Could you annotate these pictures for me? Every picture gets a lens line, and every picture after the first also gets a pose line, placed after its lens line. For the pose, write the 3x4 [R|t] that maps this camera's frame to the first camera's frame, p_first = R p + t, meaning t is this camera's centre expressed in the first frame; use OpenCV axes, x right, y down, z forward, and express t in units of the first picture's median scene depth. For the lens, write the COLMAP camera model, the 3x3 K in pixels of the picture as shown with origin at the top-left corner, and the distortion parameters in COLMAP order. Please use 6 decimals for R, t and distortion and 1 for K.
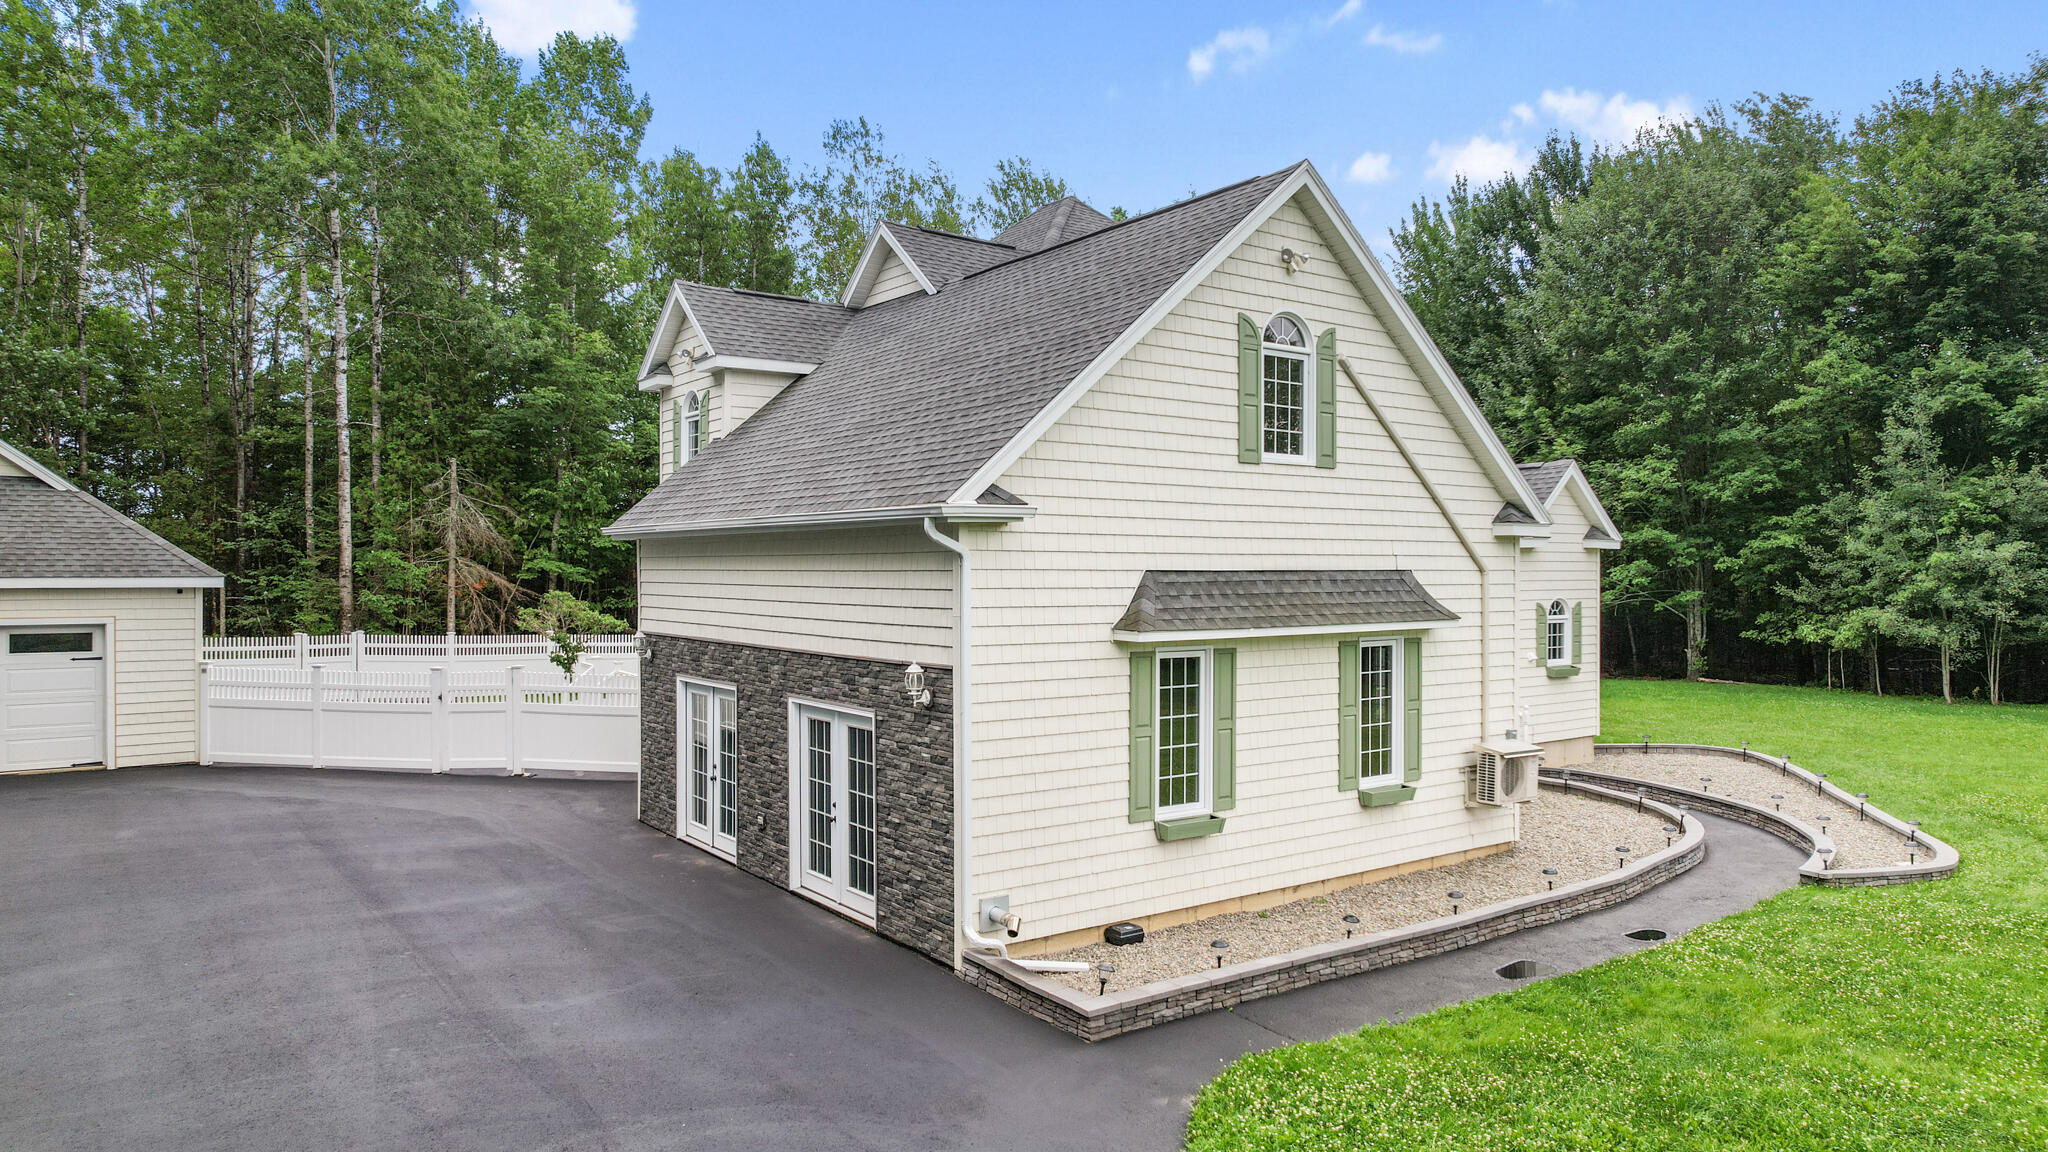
lens RADIAL K [[1317.4, 0, 1031.5], [0, 1317.4, 574.9], [0, 0, 1]] dist [-0.041394, -0.001909]
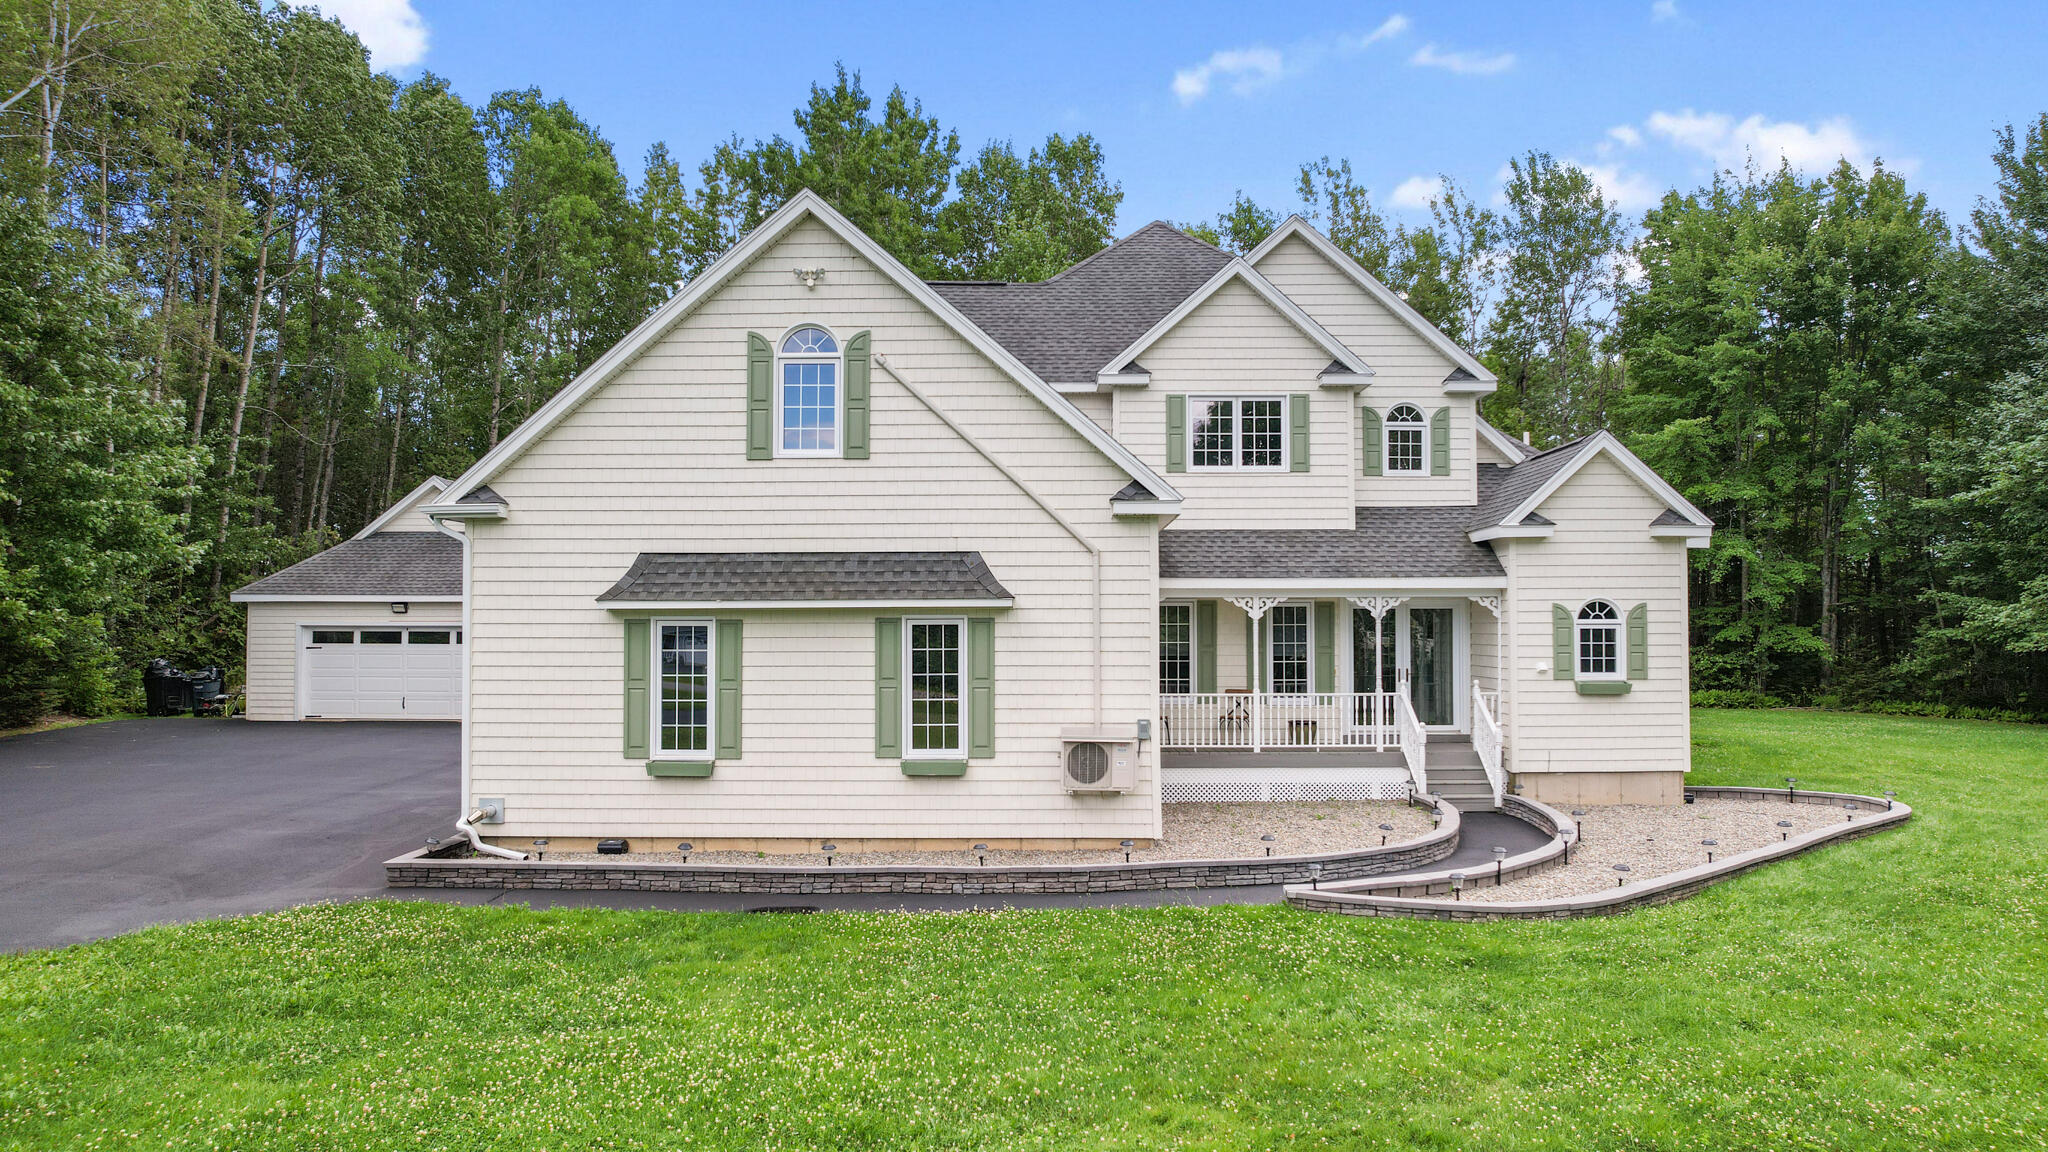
lens RADIAL K [[1311.6, 0, 1030.8], [0, 1311.6, 582.4], [0, 0, 1]] dist [-0.078477, 0.066469]
pose [[0.803268, -0.021874, -0.595217, 0.954902], [0.000222, 0.999336, -0.036426, 0.059191], [0.595618, 0.029128, 0.802739, 0.208877]]
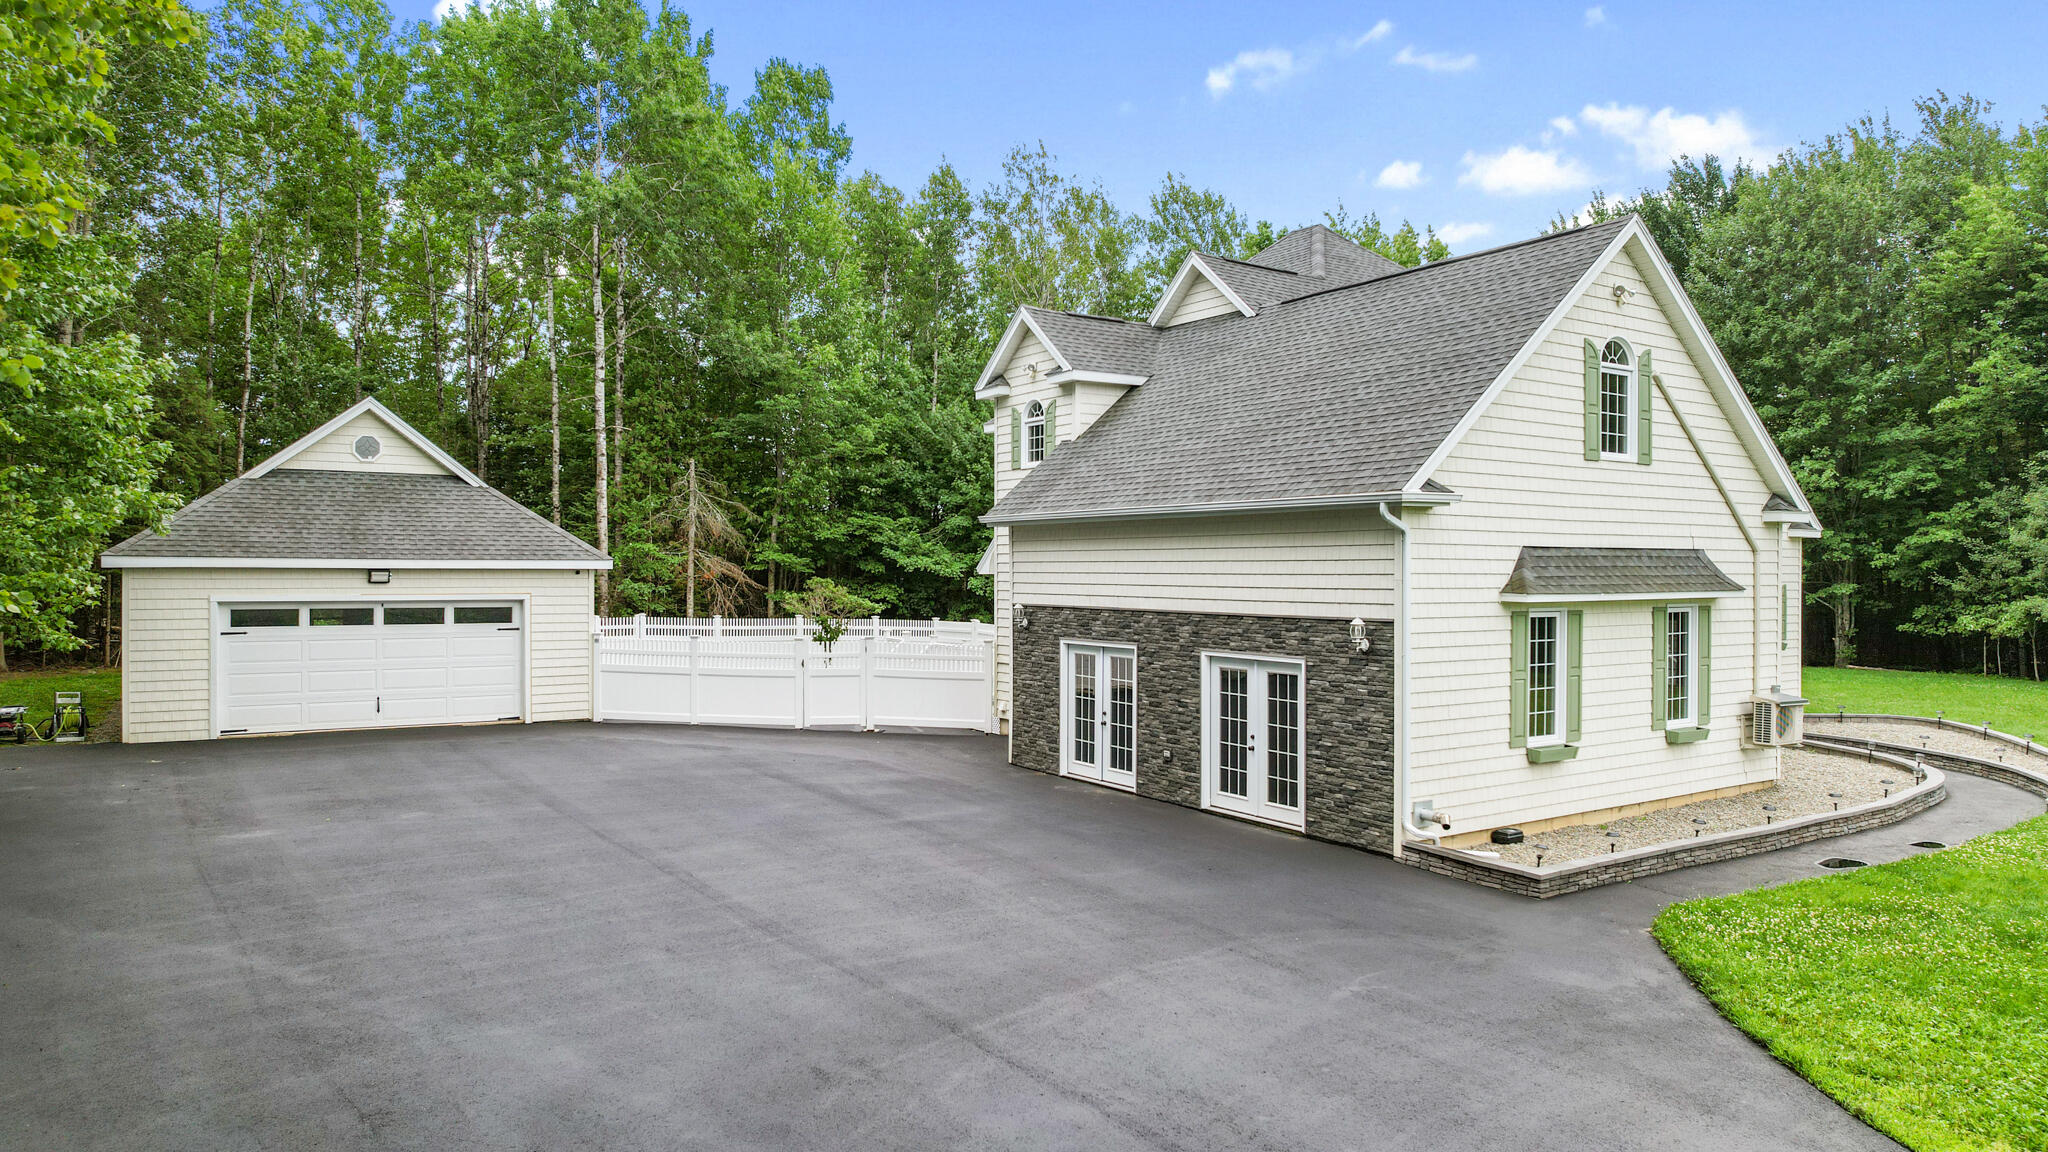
lens RADIAL K [[1311.6, 0, 1030.8], [0, 1311.6, 582.4], [0, 0, 1]] dist [-0.078477, 0.066469]
pose [[0.998409, 0.001204, -0.056374, -0.267784], [-0.000868, 0.999982, 0.005991, 0.020768], [0.056380, -0.005932, 0.998392, -0.222255]]
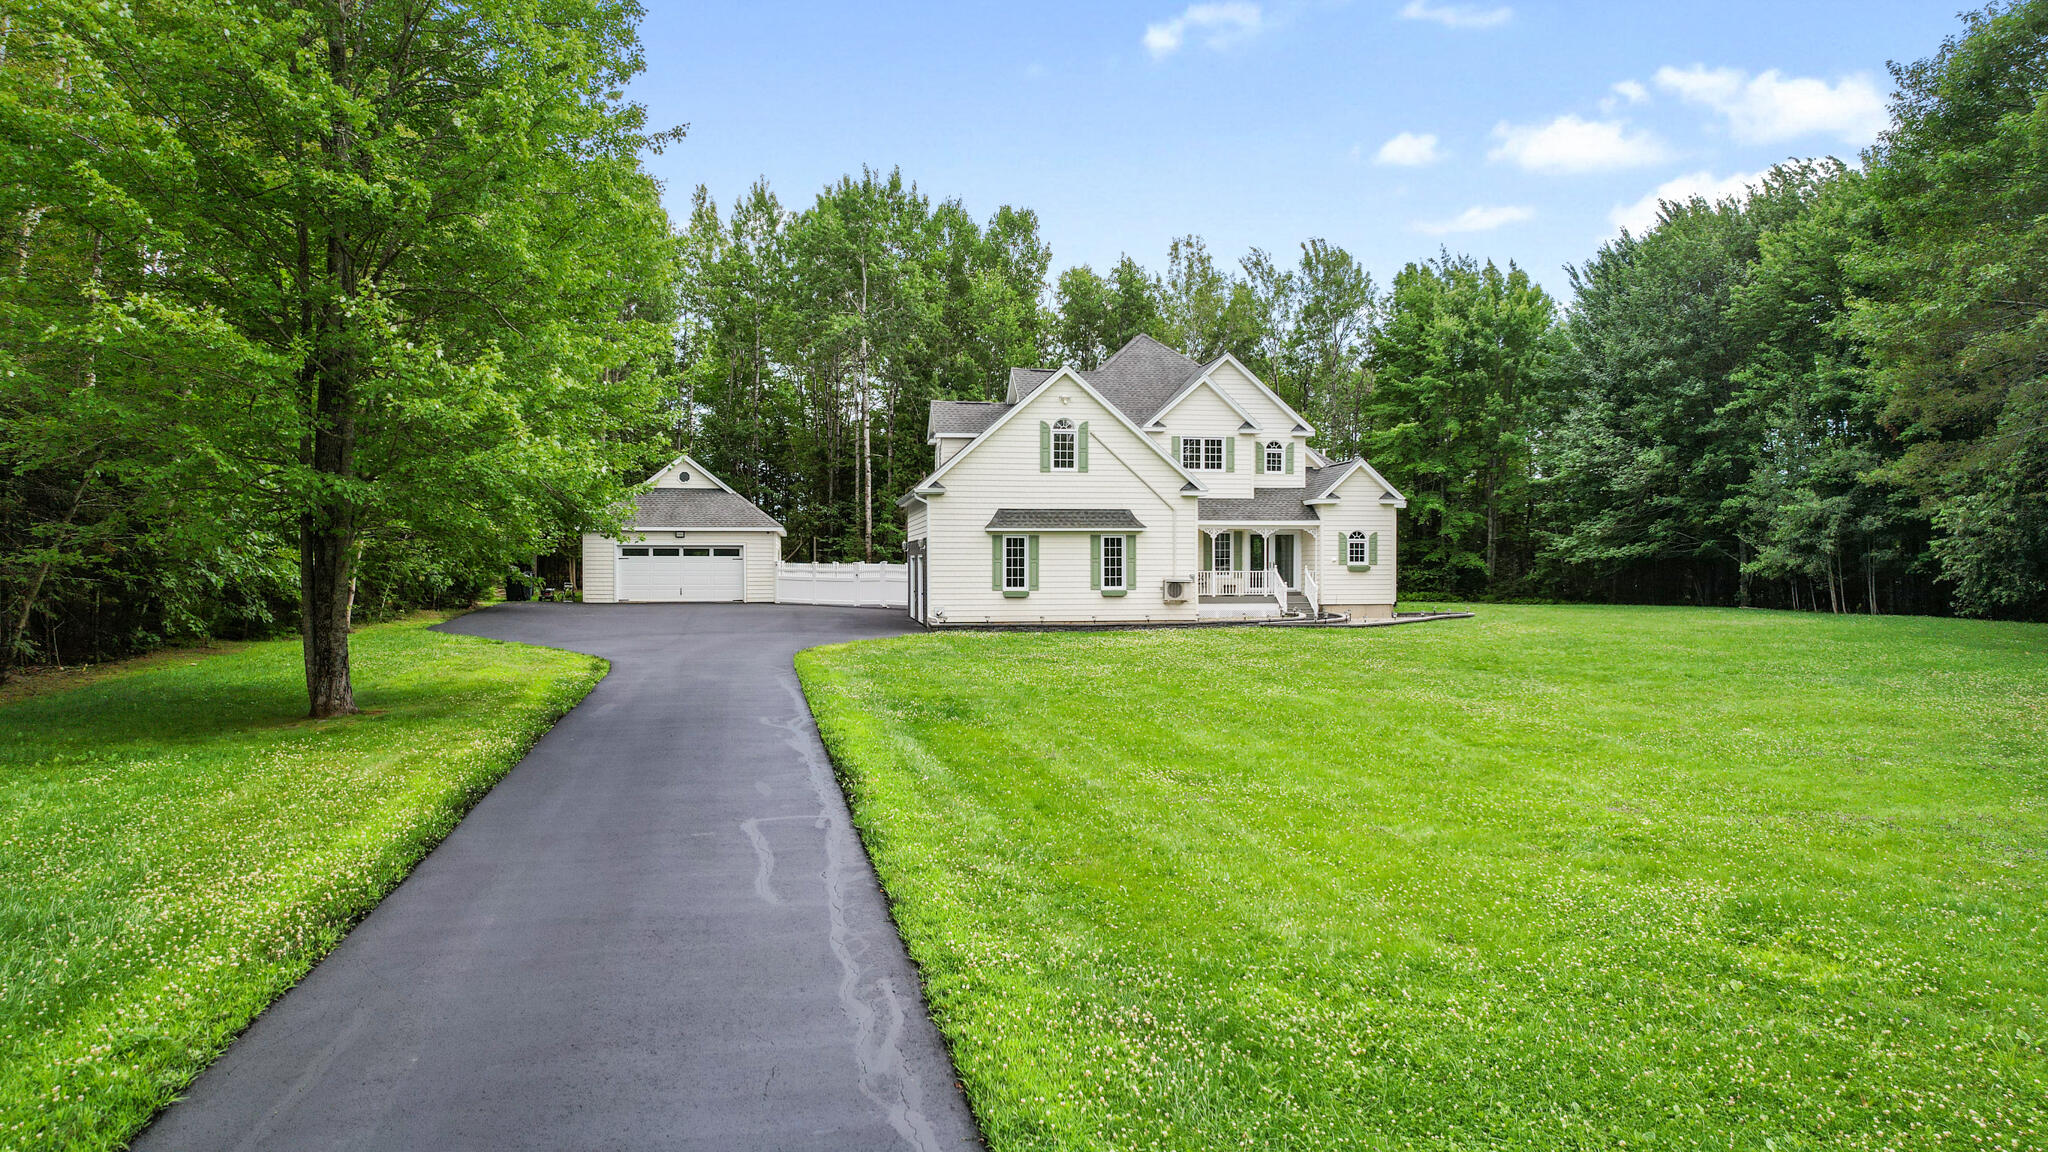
lens RADIAL K [[1311.6, 0, 1030.8], [0, 1311.6, 582.4], [0, 0, 1]] dist [-0.078477, 0.066469]
pose [[0.894395, 0.004324, -0.447256, 1.320237], [0.000121, 0.999951, 0.009910, 0.120084], [0.447277, -0.008918, 0.894351, -1.477724]]
